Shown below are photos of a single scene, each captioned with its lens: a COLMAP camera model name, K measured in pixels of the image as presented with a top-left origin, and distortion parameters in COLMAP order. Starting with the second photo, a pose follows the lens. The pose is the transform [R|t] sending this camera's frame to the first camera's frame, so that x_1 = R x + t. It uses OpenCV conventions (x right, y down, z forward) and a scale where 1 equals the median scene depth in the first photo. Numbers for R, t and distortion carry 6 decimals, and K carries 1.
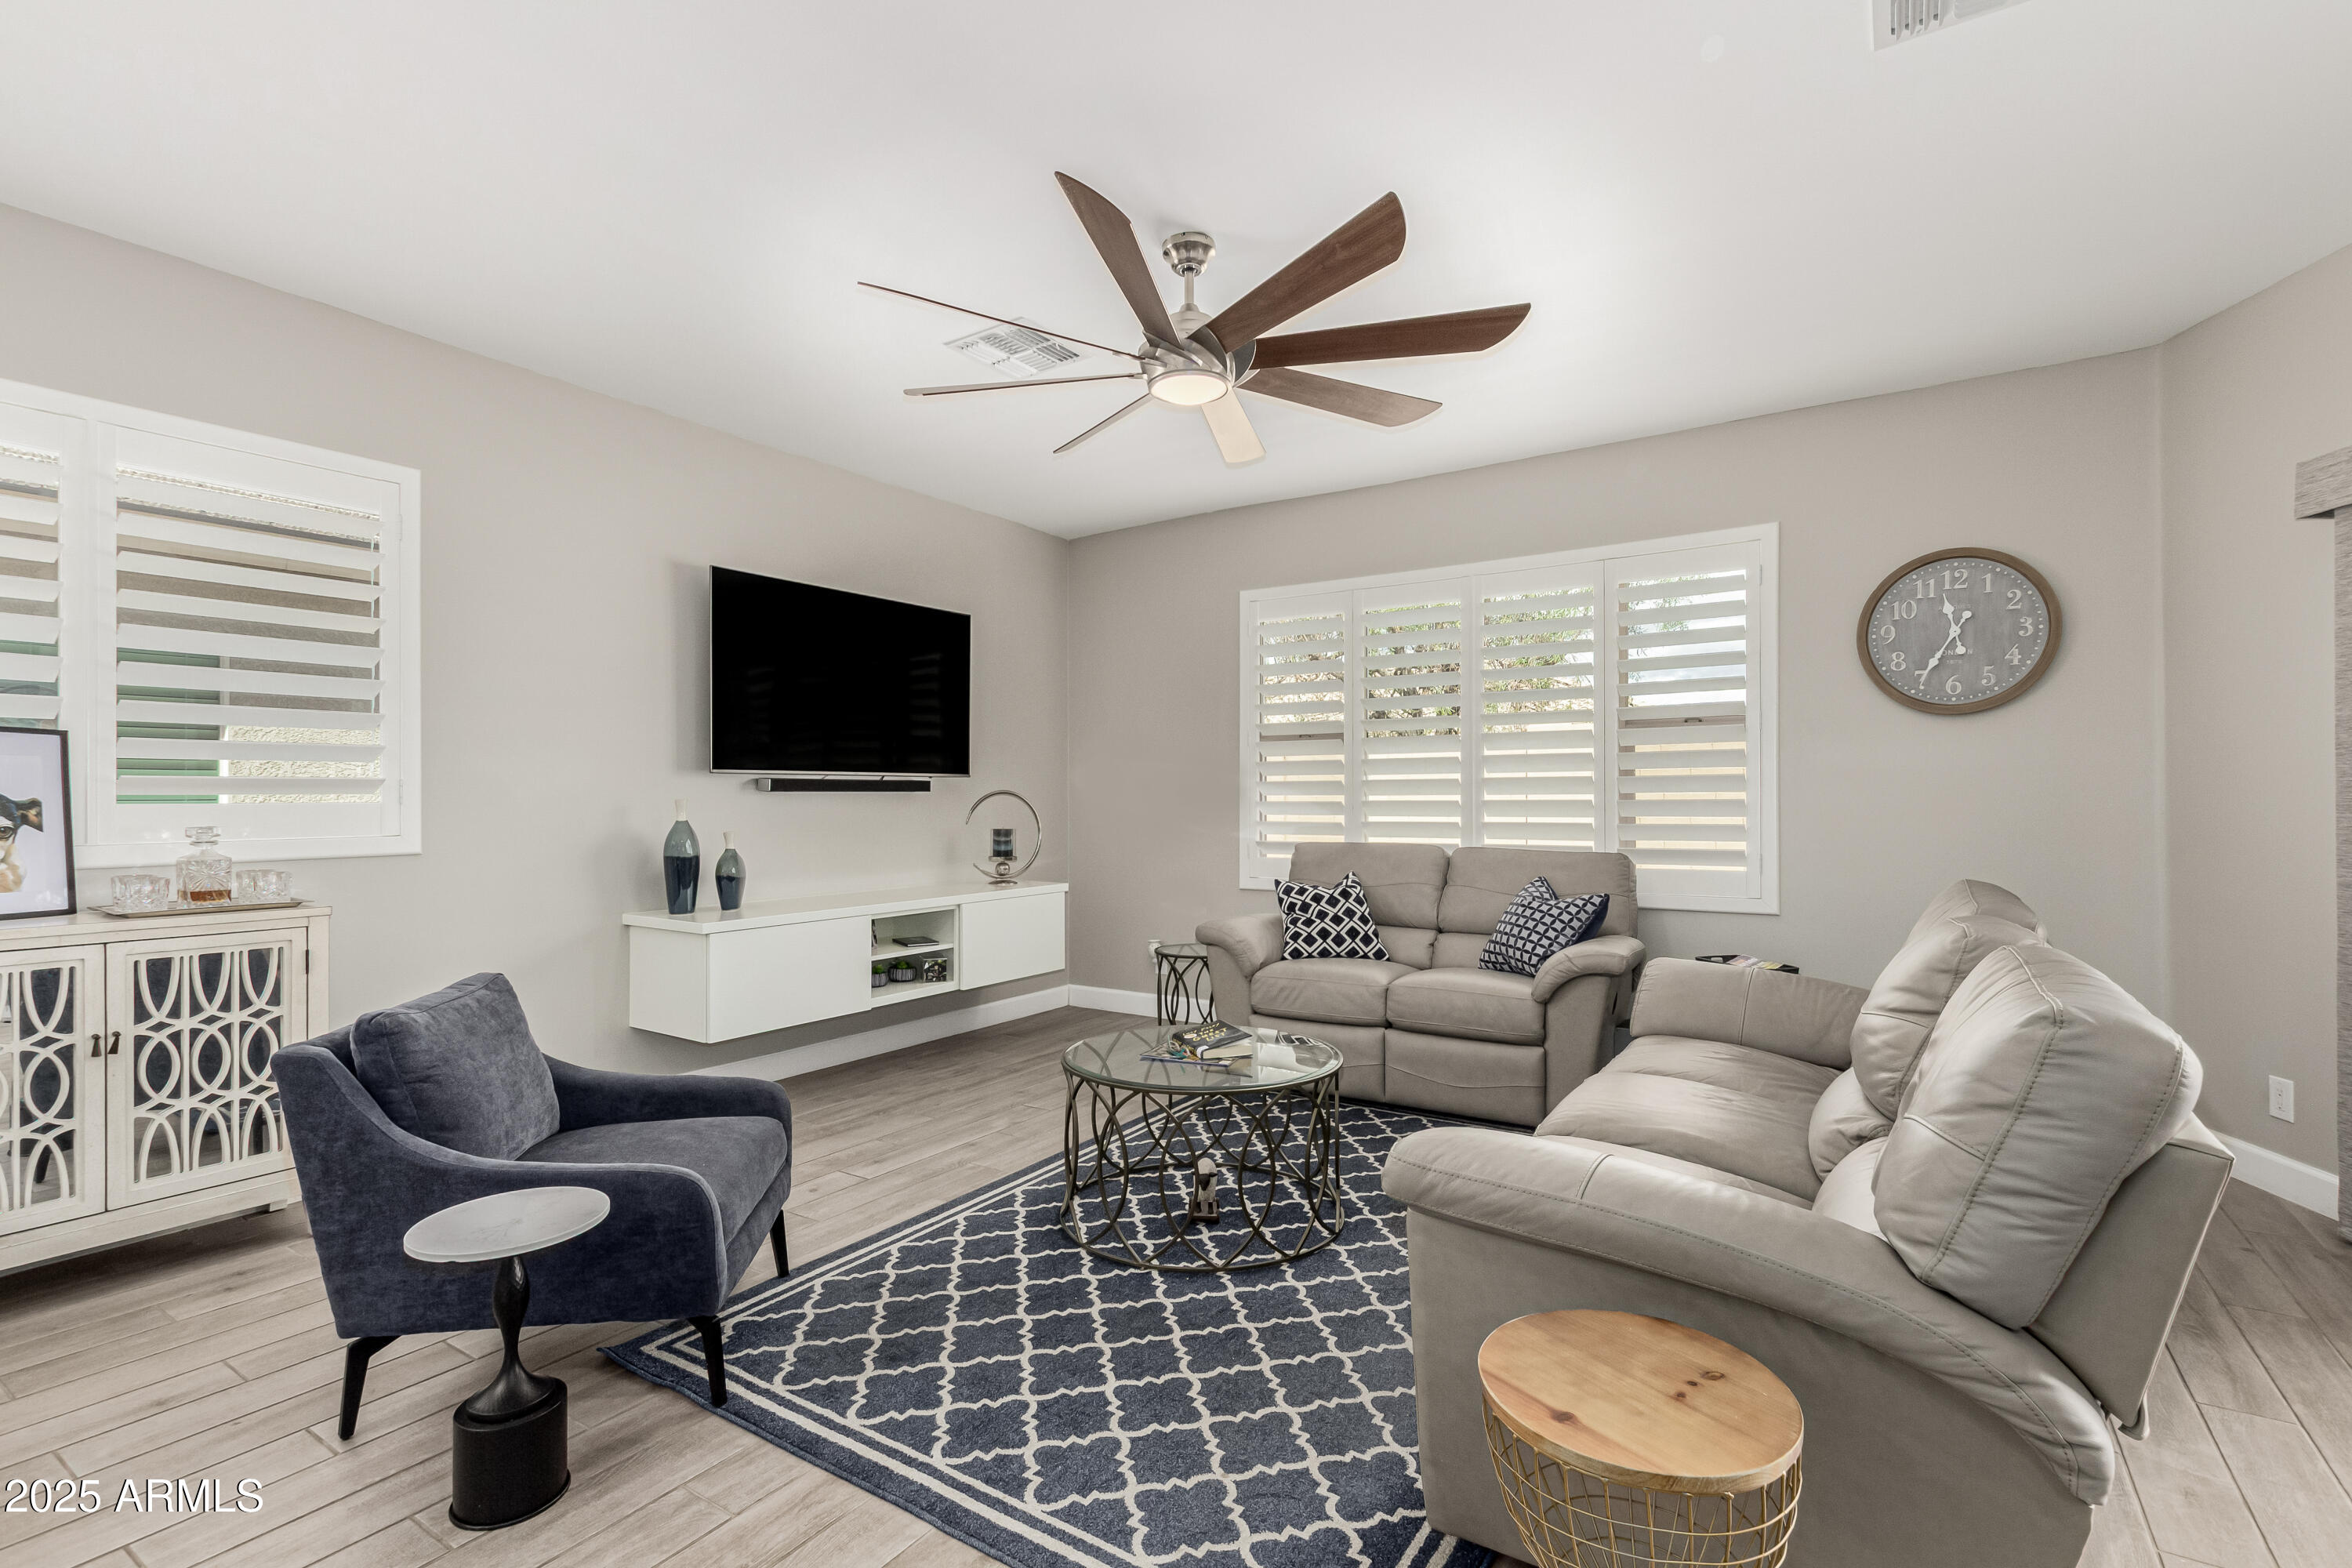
lens RADIAL K [[1072.0, 0, 1177.6], [0, 1072.0, 799.9], [0, 0, 1]] dist [0.000946, -0.001429]
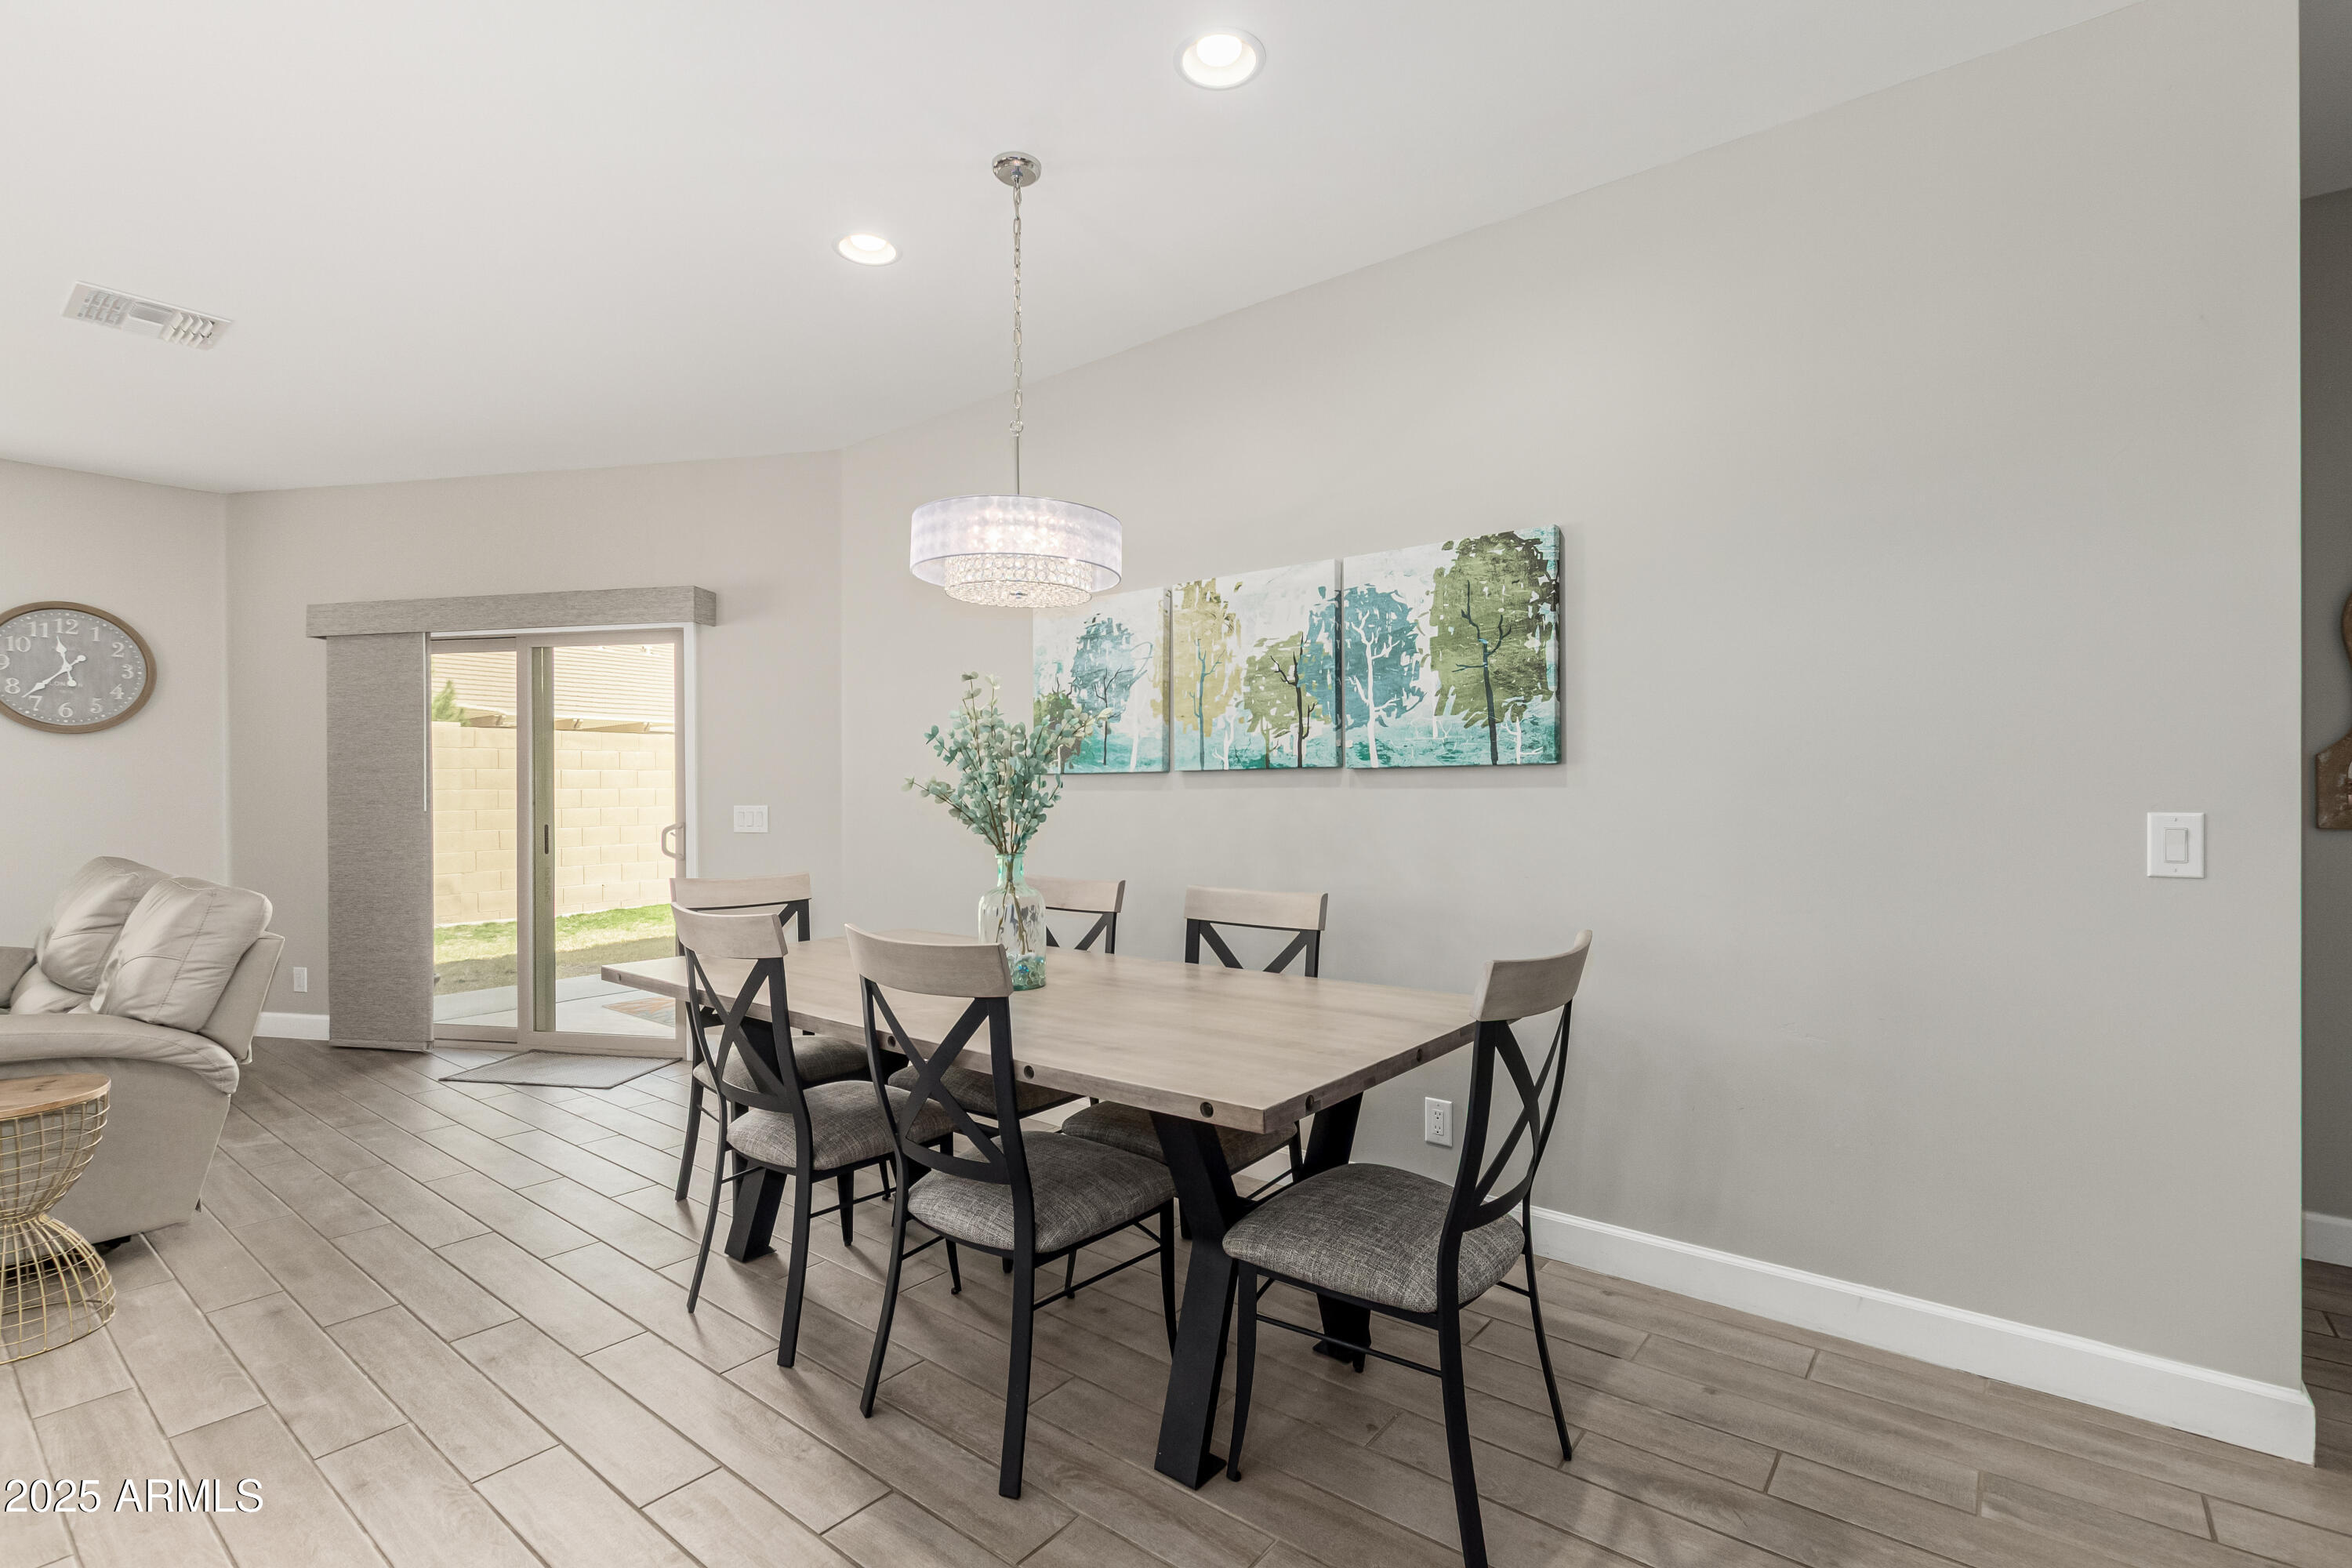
lens RADIAL K [[1072.0, 0, 1182.1], [0, 1072.0, 795.9], [0, 0, 1]] dist [0.000946, -0.001429]
pose [[0.082178, 0.001122, 0.996617, -0.766989], [0.003659, 0.999992, -0.001427, 0.001198], [-0.996611, 0.003764, 0.082173, -0.746247]]
